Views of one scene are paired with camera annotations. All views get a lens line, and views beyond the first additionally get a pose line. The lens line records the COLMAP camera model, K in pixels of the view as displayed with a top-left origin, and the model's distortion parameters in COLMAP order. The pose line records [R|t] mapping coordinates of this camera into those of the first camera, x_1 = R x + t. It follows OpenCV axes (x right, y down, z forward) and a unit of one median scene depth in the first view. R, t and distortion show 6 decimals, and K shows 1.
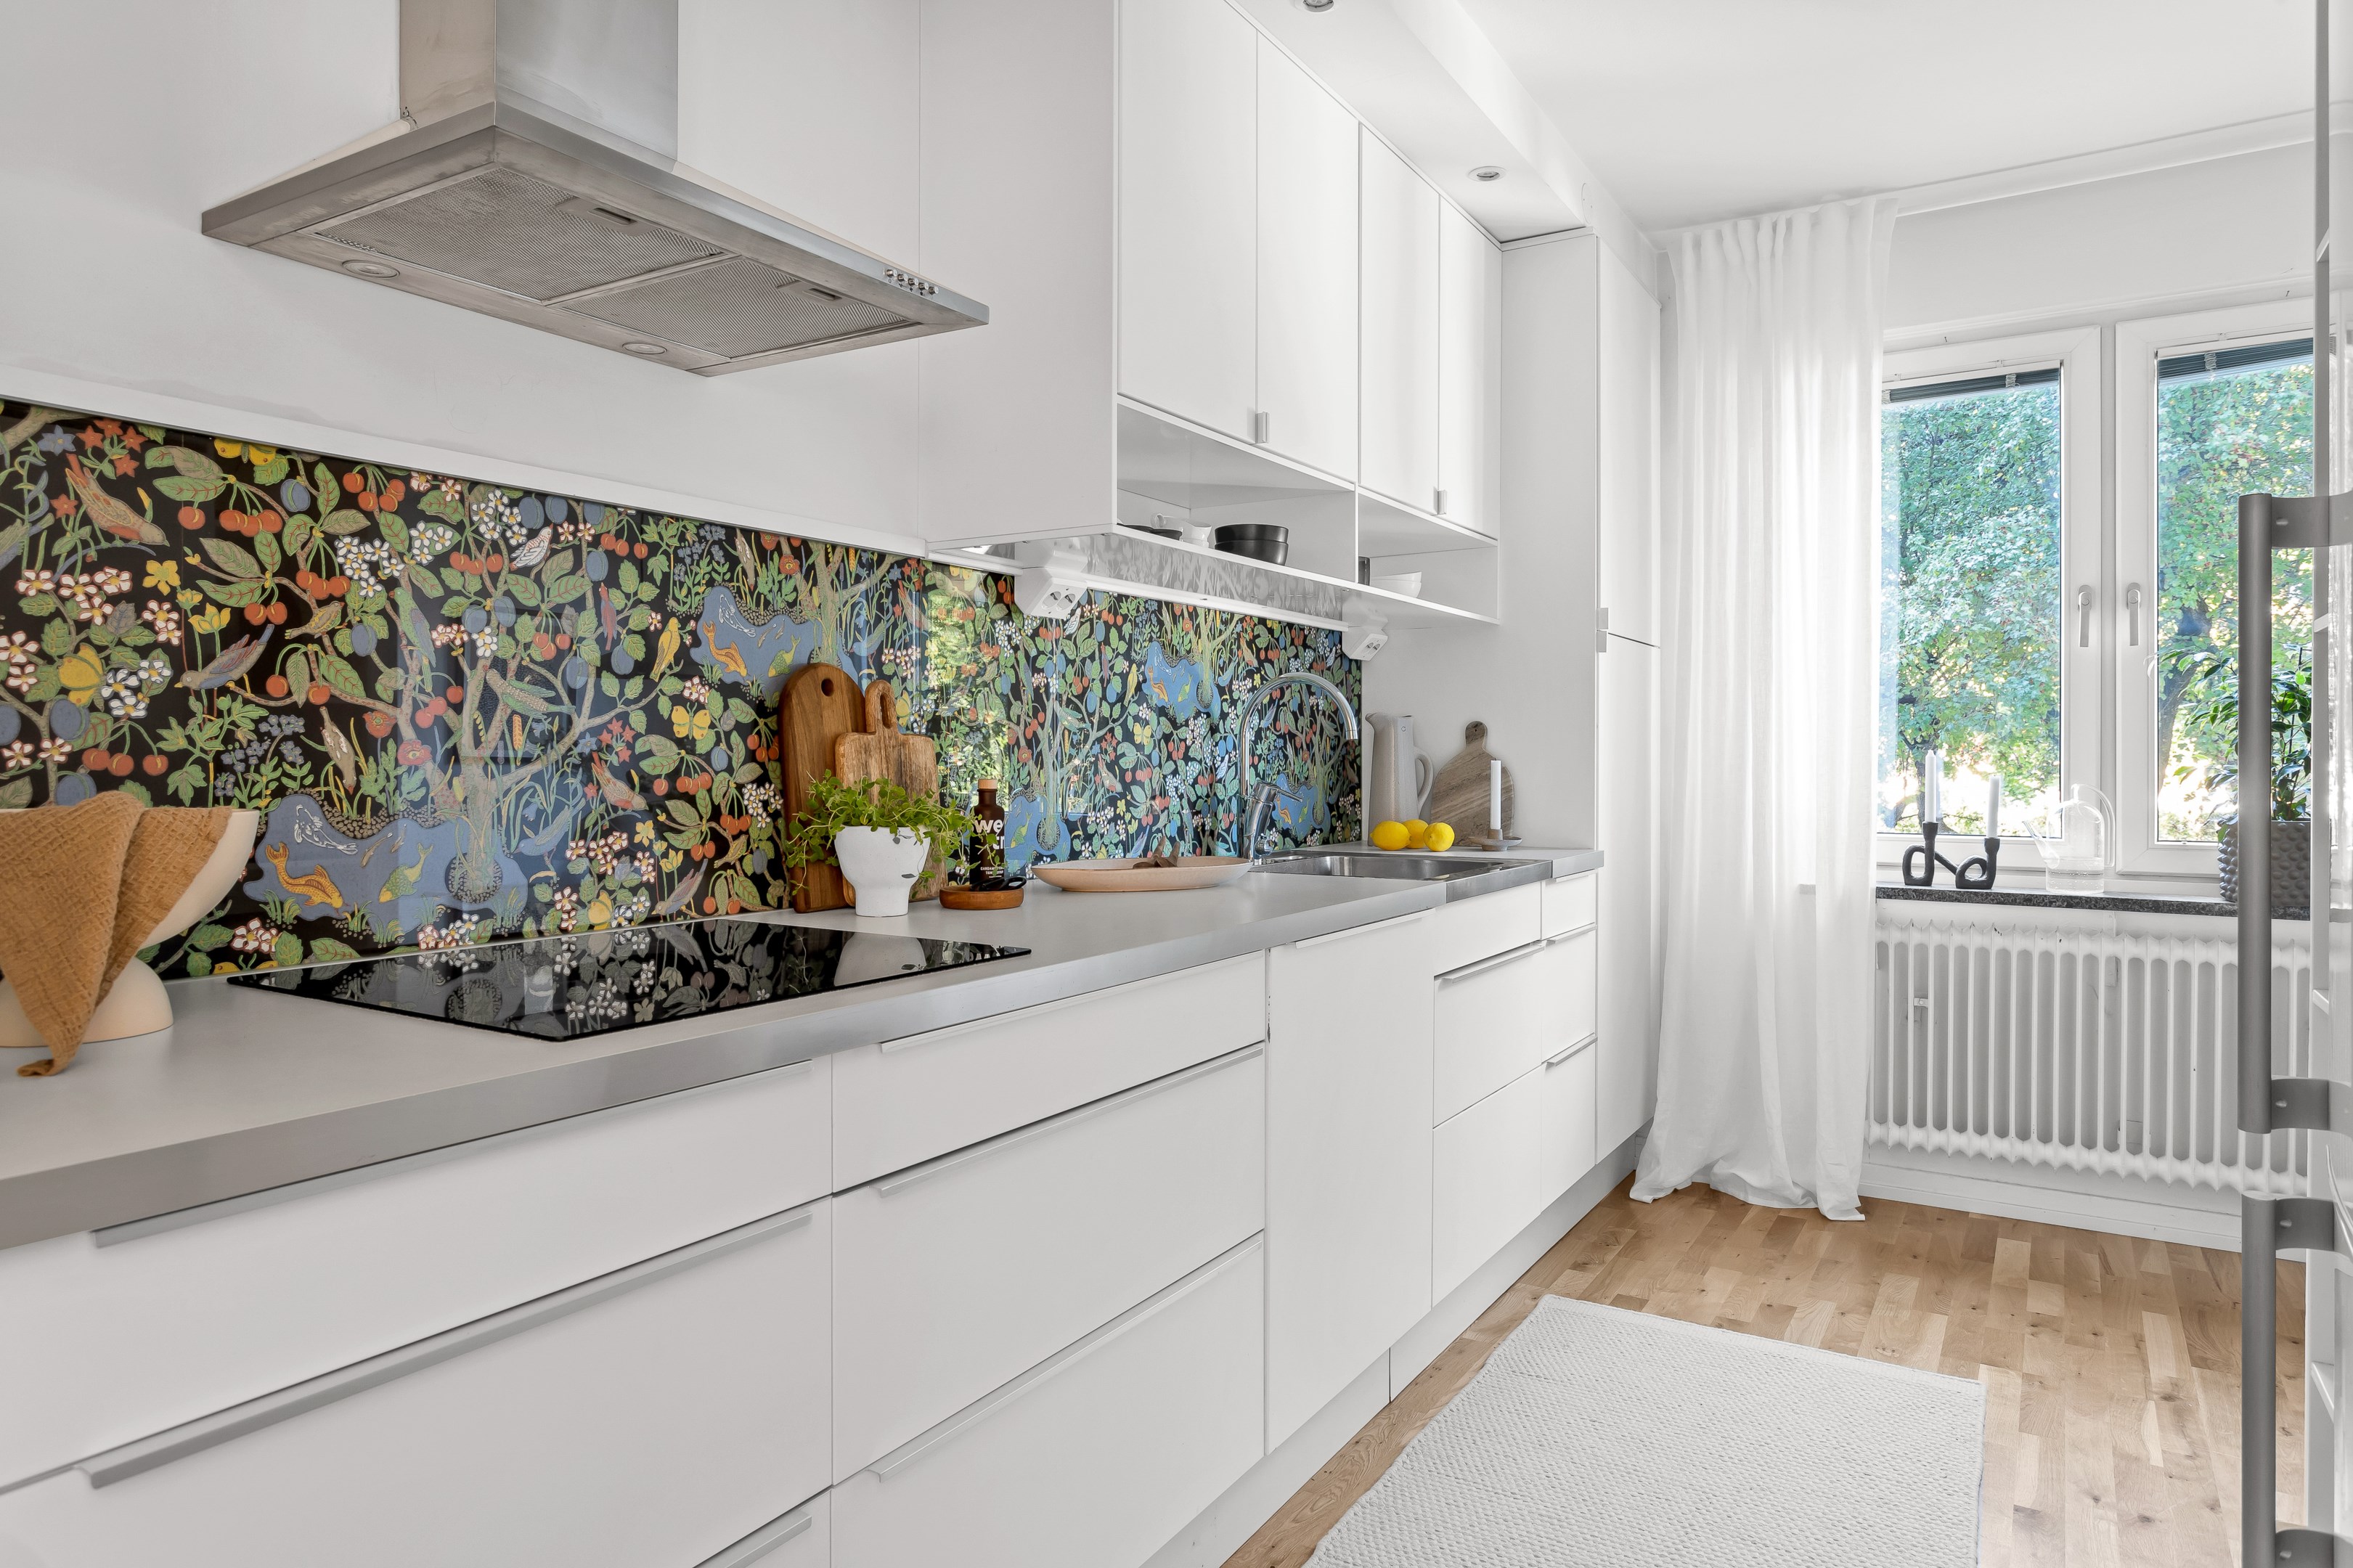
lens RADIAL K [[1419.1, 0, 1196.7], [0, 1419.1, 756.3], [0, 0, 1]] dist [-0.015298, 0.016877]
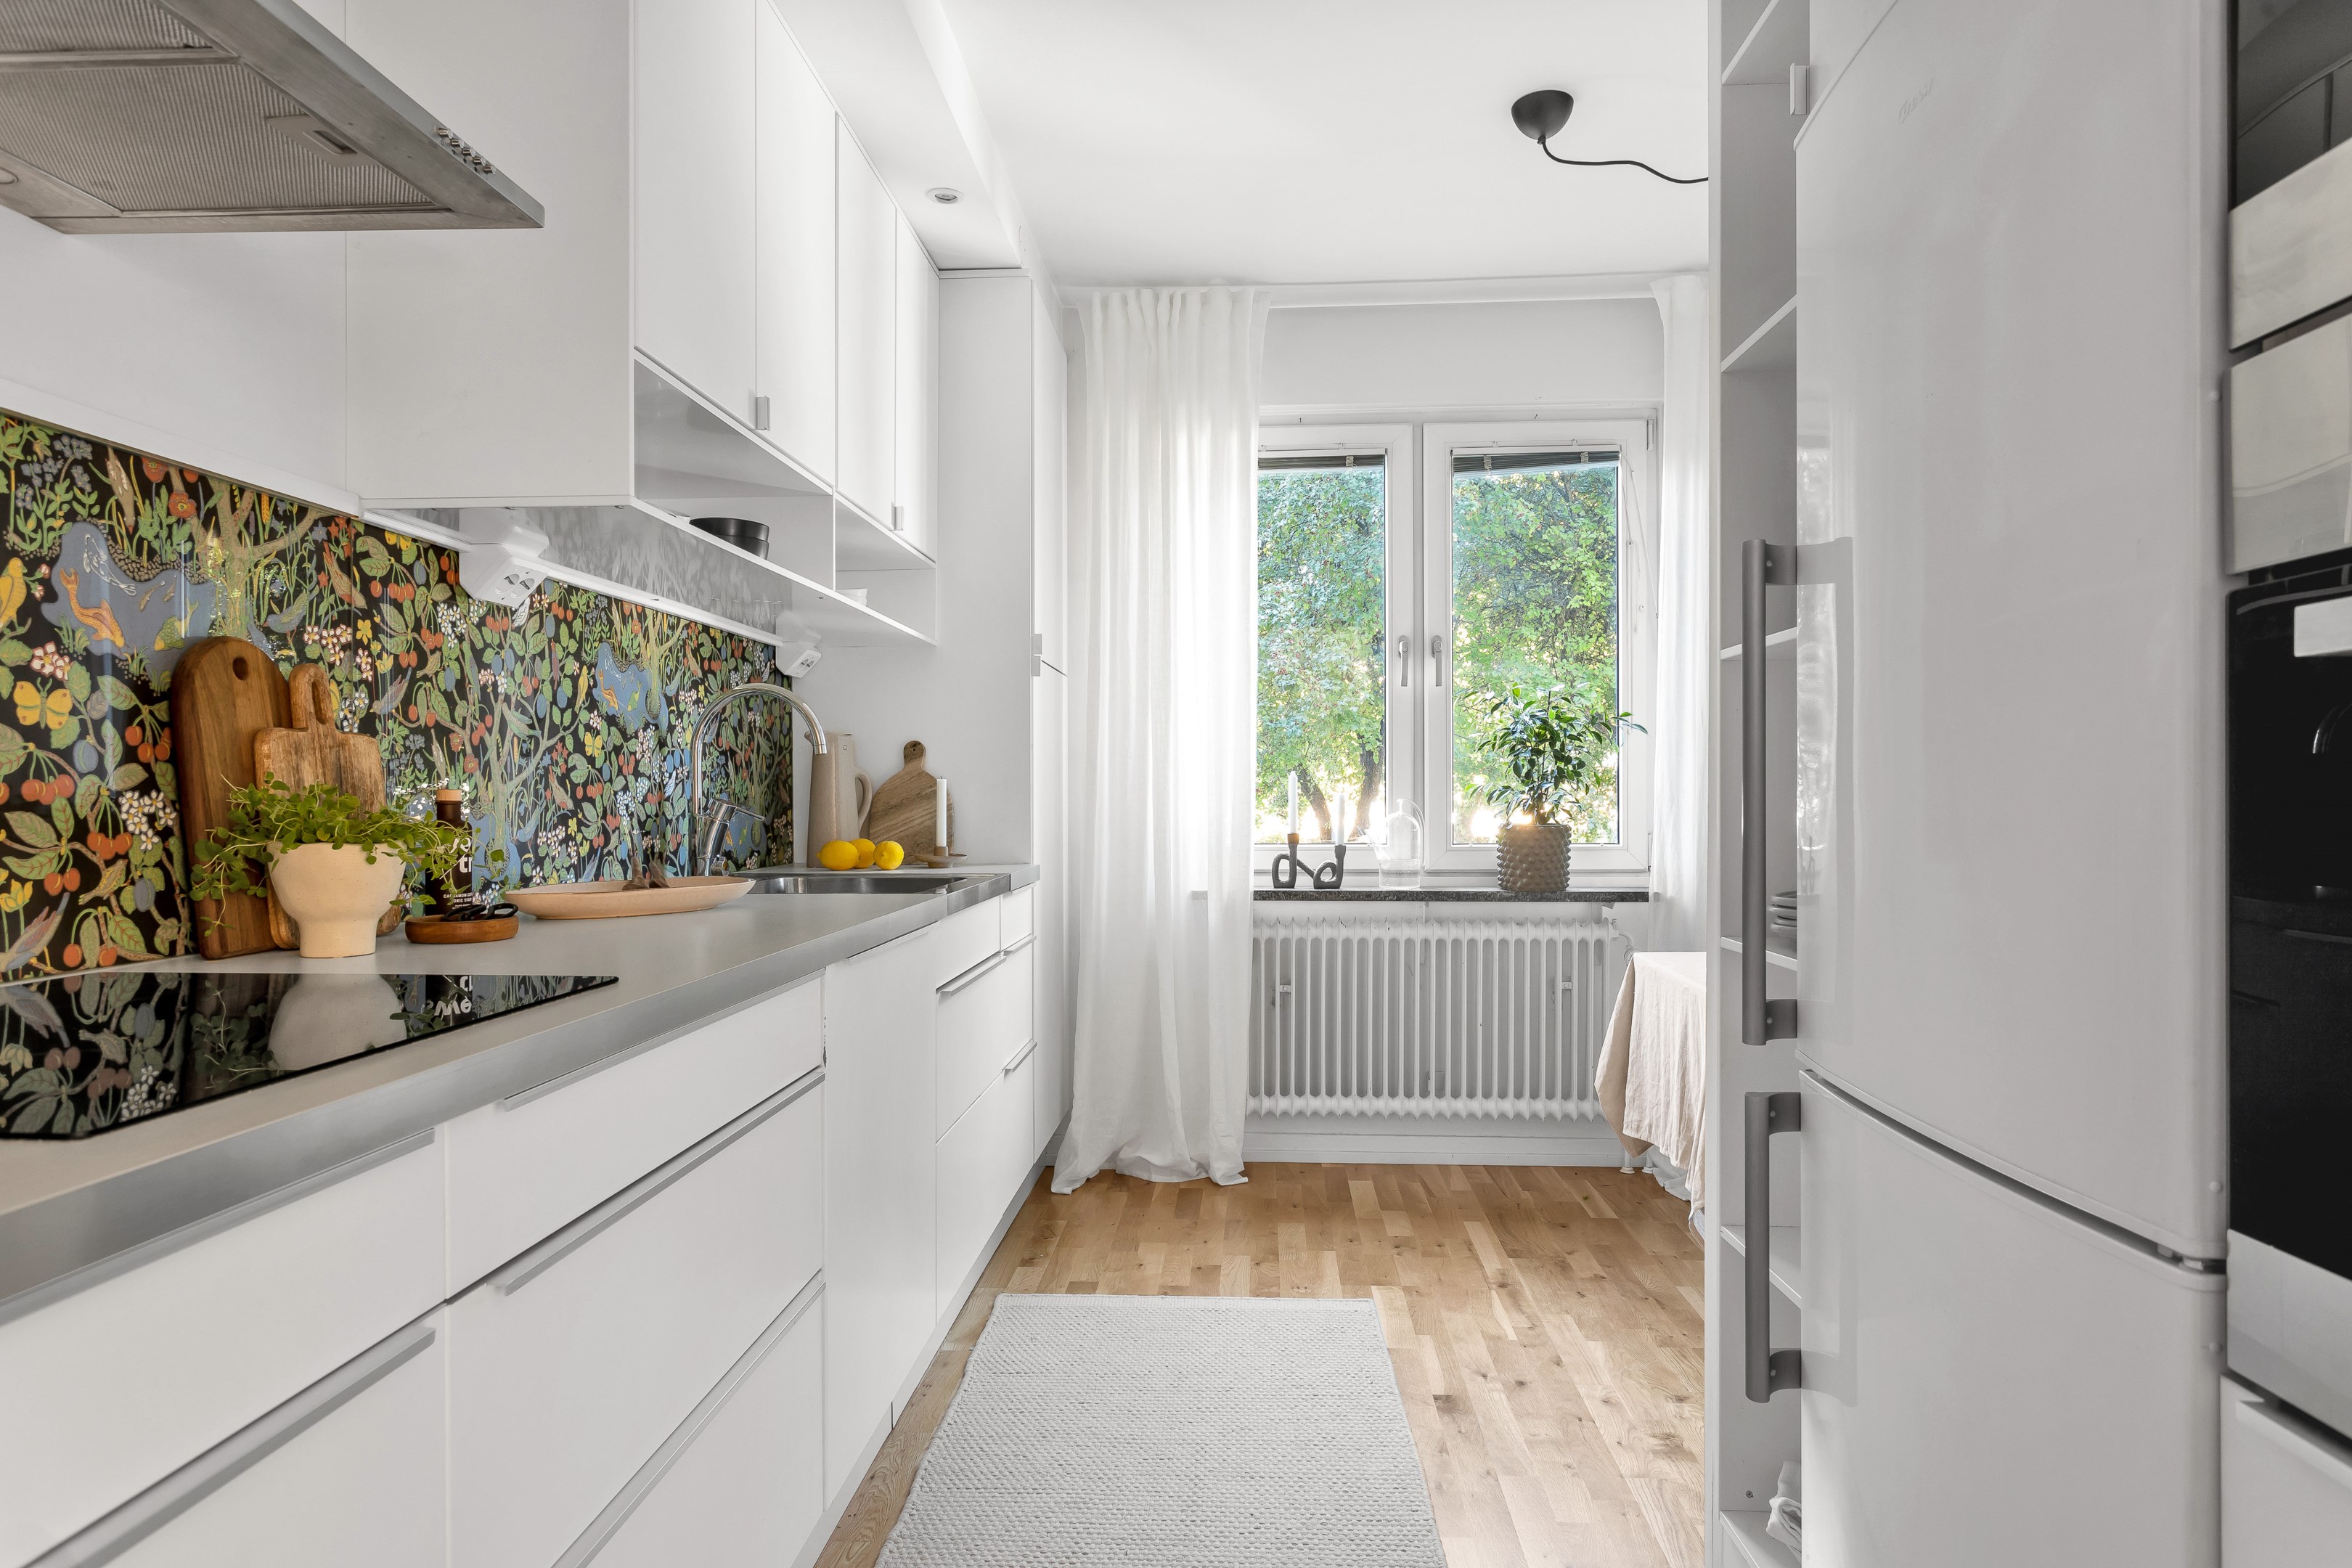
lens RADIAL K [[1355.0, 0, 1183.6], [0, 1355.0, 799.3], [0, 0, 1]] dist [-0.013261, 0.010583]
pose [[0.881387, -0.006212, 0.472355, -0.097110], [0.004081, 0.999976, 0.005536, 0.013174], [-0.472378, -0.002952, 0.881391, 0.065227]]
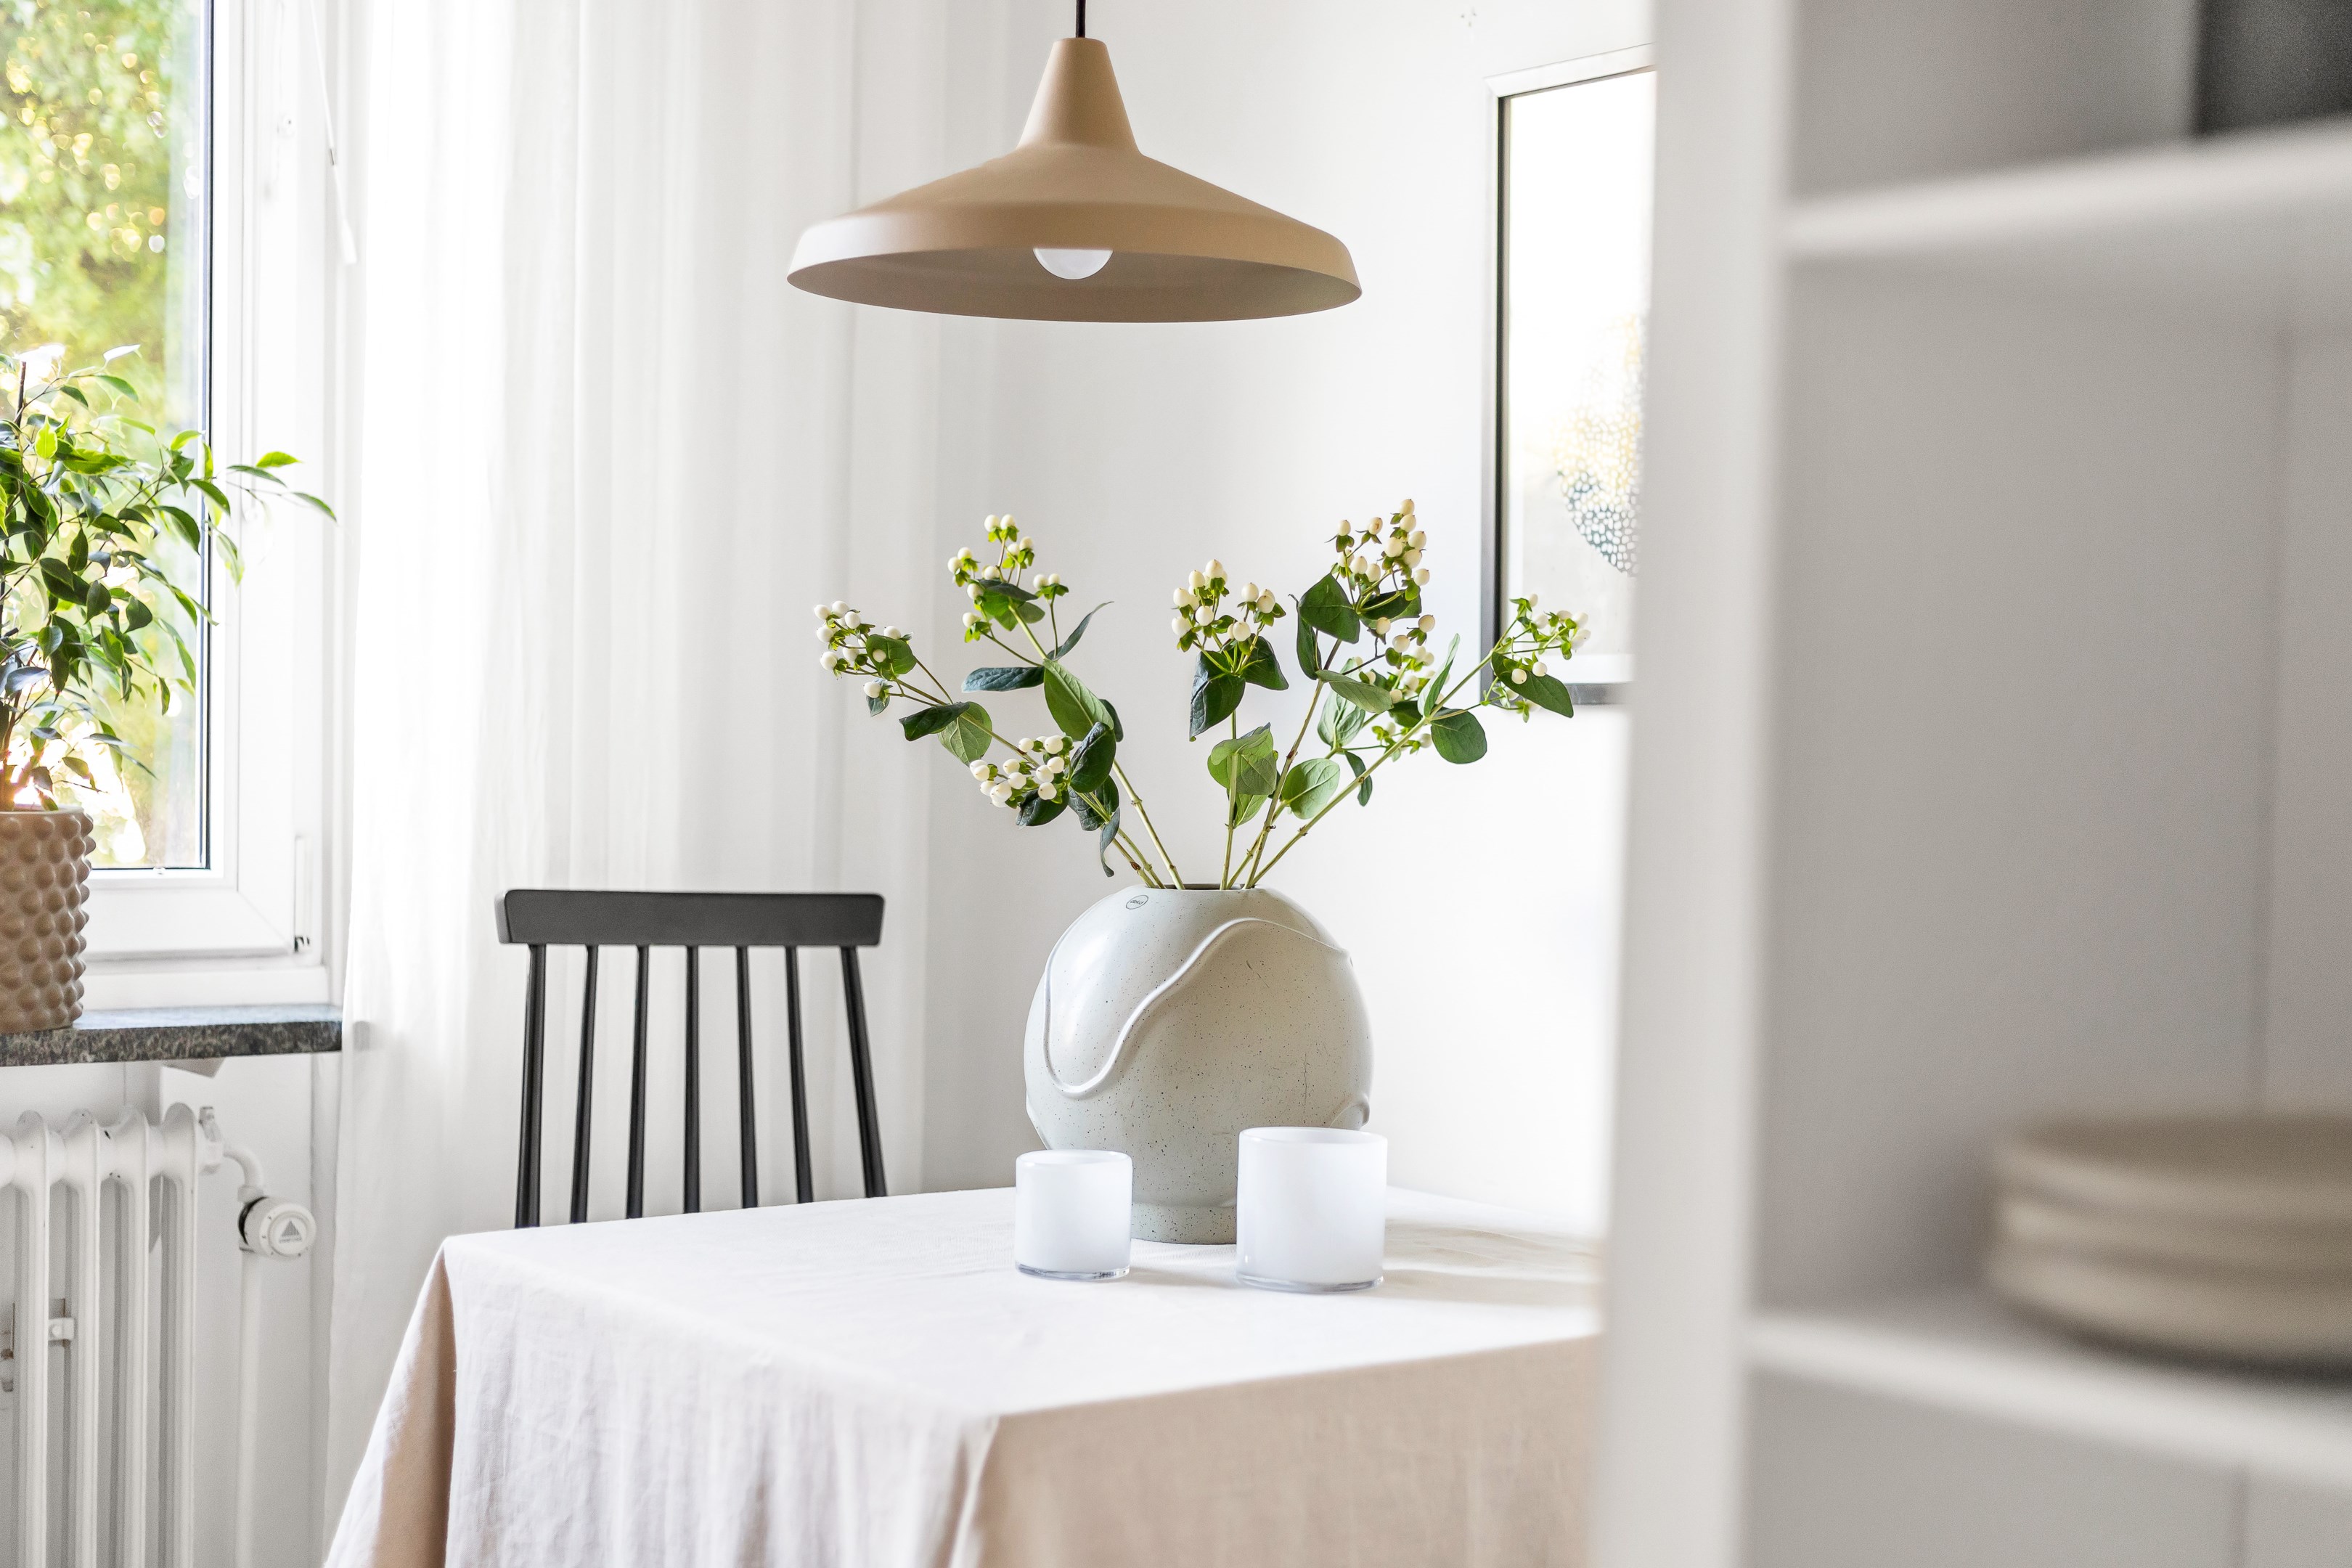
lens RADIAL K [[3432.2, 0, 1177.4], [0, 3432.2, 925.4], [0, 0, 1]] dist [0.007765, 0.070944]
pose [[0.330418, -0.049996, 0.942509, -0.009172], [-0.025171, 0.997774, 0.061752, 0.010302], [-0.943499, -0.044128, 0.328424, 0.377618]]
